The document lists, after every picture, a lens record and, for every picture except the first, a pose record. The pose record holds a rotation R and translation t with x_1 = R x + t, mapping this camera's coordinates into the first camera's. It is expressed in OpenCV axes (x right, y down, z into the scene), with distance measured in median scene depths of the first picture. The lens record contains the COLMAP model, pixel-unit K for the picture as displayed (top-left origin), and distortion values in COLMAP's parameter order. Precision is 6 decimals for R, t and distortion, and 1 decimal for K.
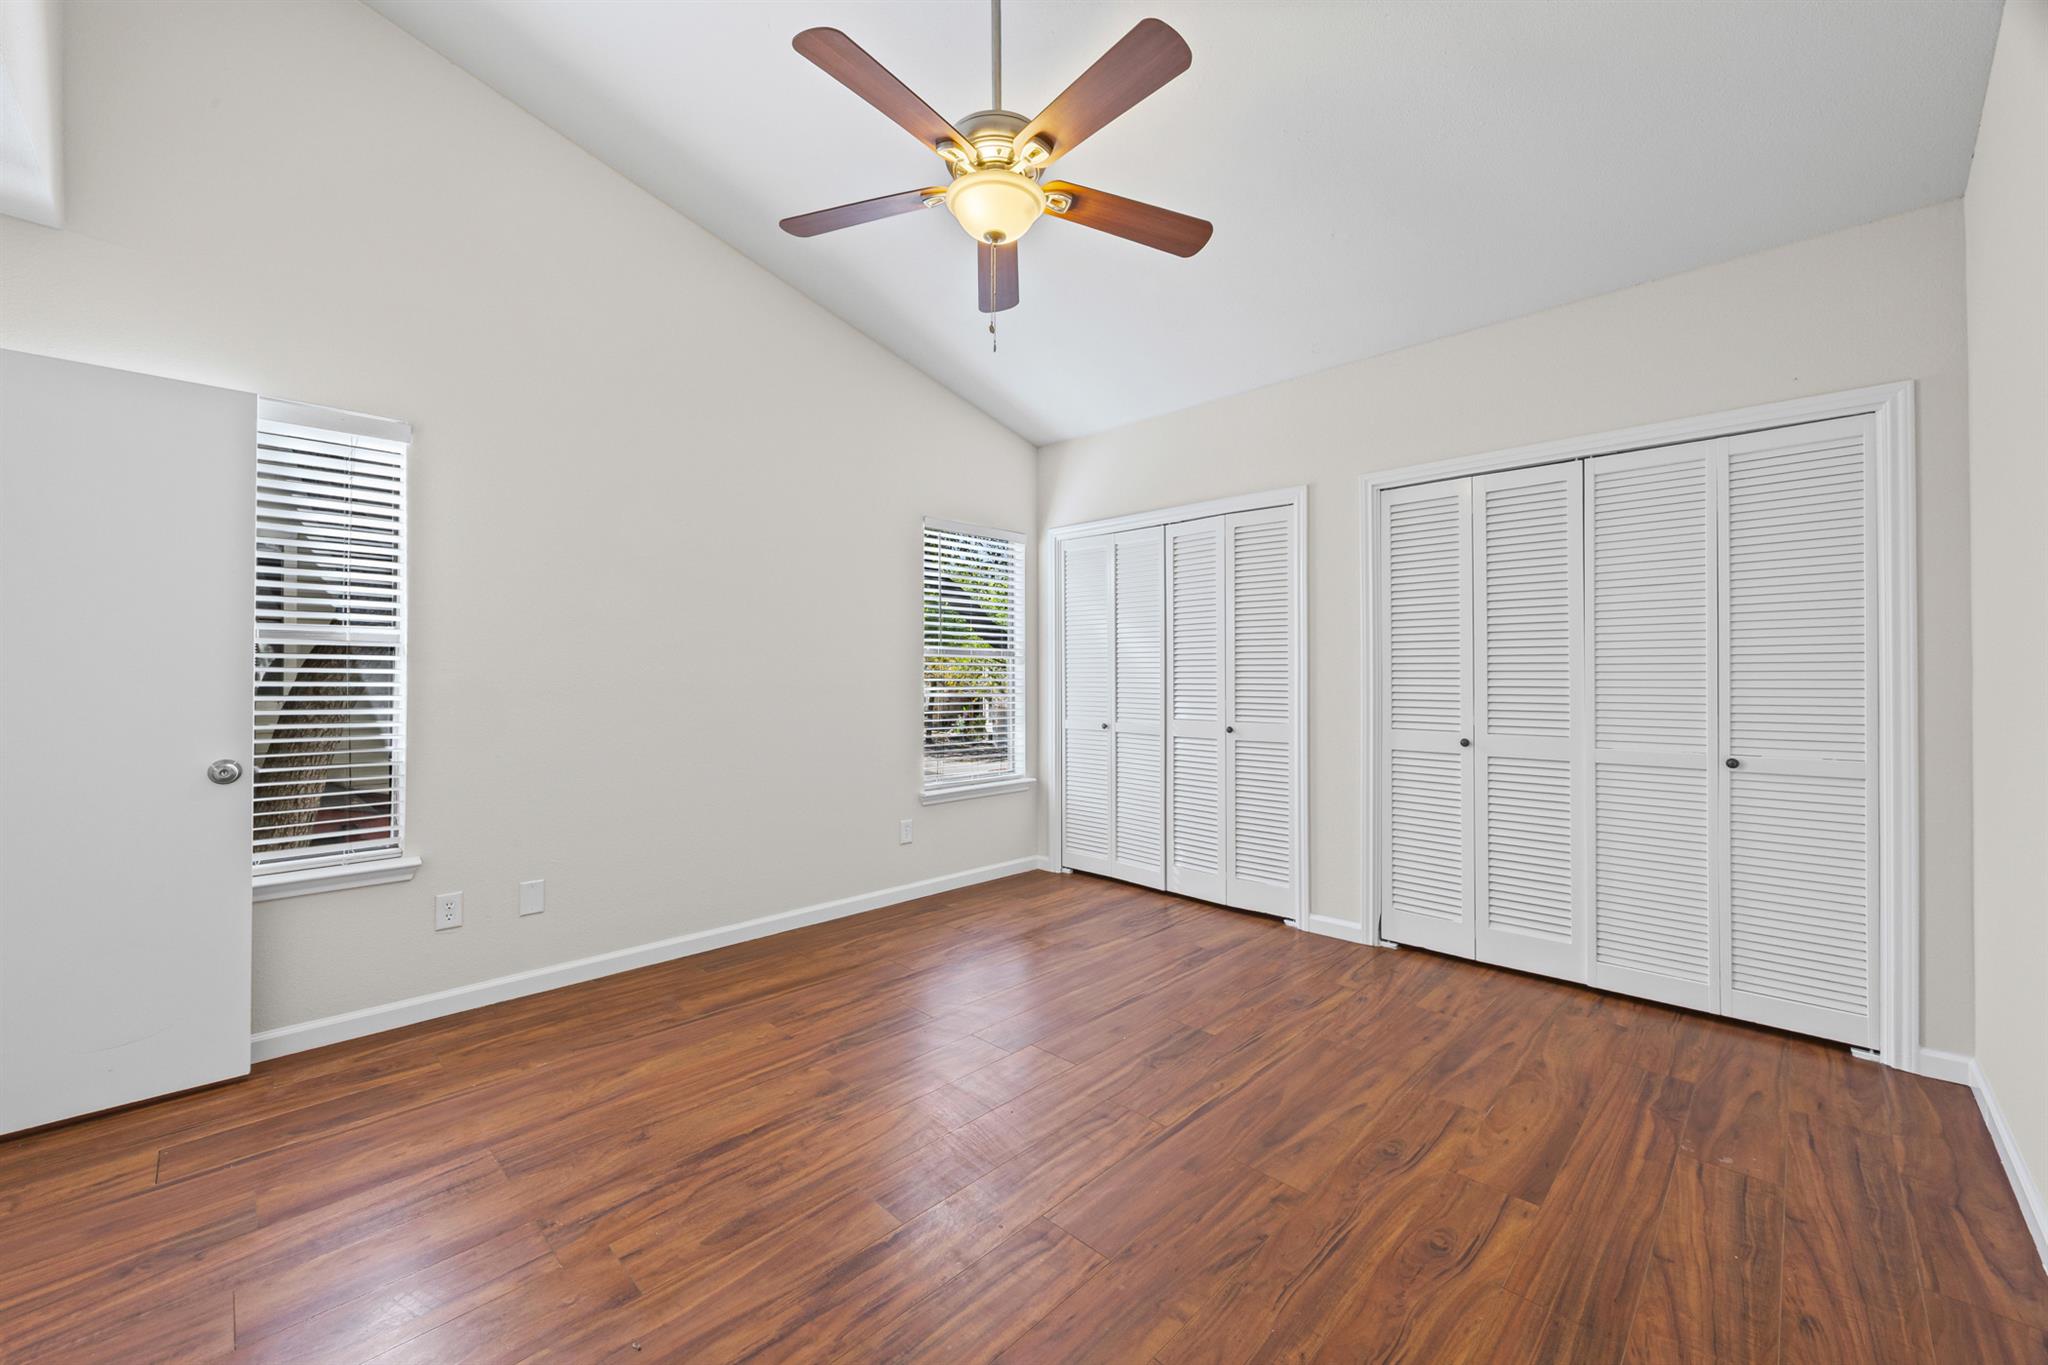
lens RADIAL K [[803.0, 0, 1017.2], [0, 803.0, 673.3], [0, 0, 1]] dist [0.000123, 0.000154]
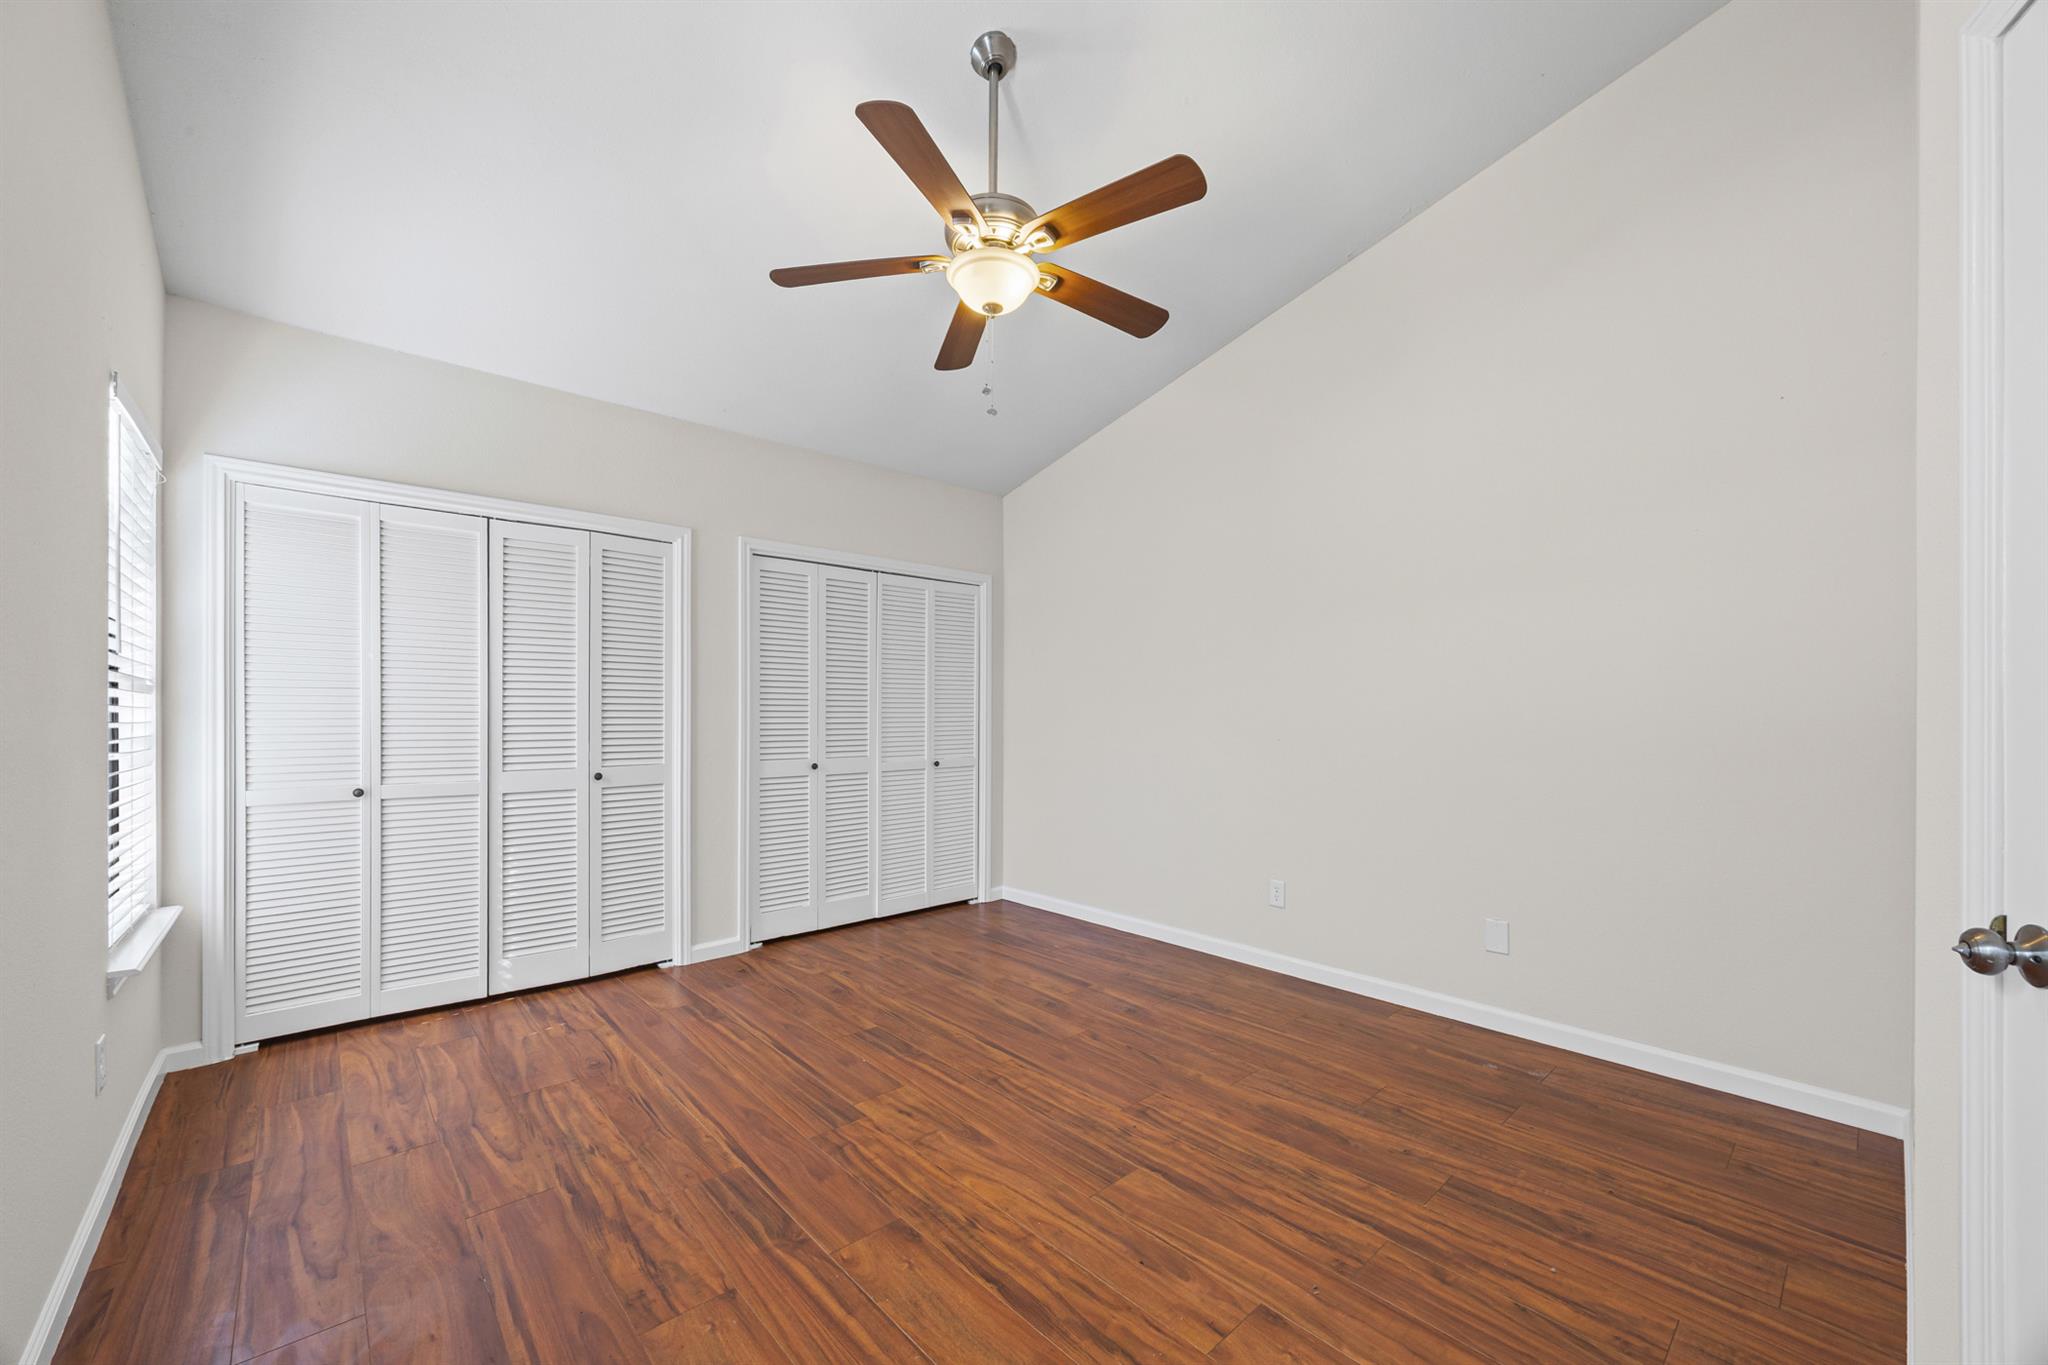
lens RADIAL K [[789.1, 0, 1030.3], [0, 789.1, 708.7], [0, 0, 1]] dist [0.001317, 0.000147]
pose [[0.044891, 0.005853, 0.998975, -0.784508], [-0.003275, 0.999978, -0.005712, -0.001067], [-0.998987, -0.003015, 0.044909, 0.649052]]
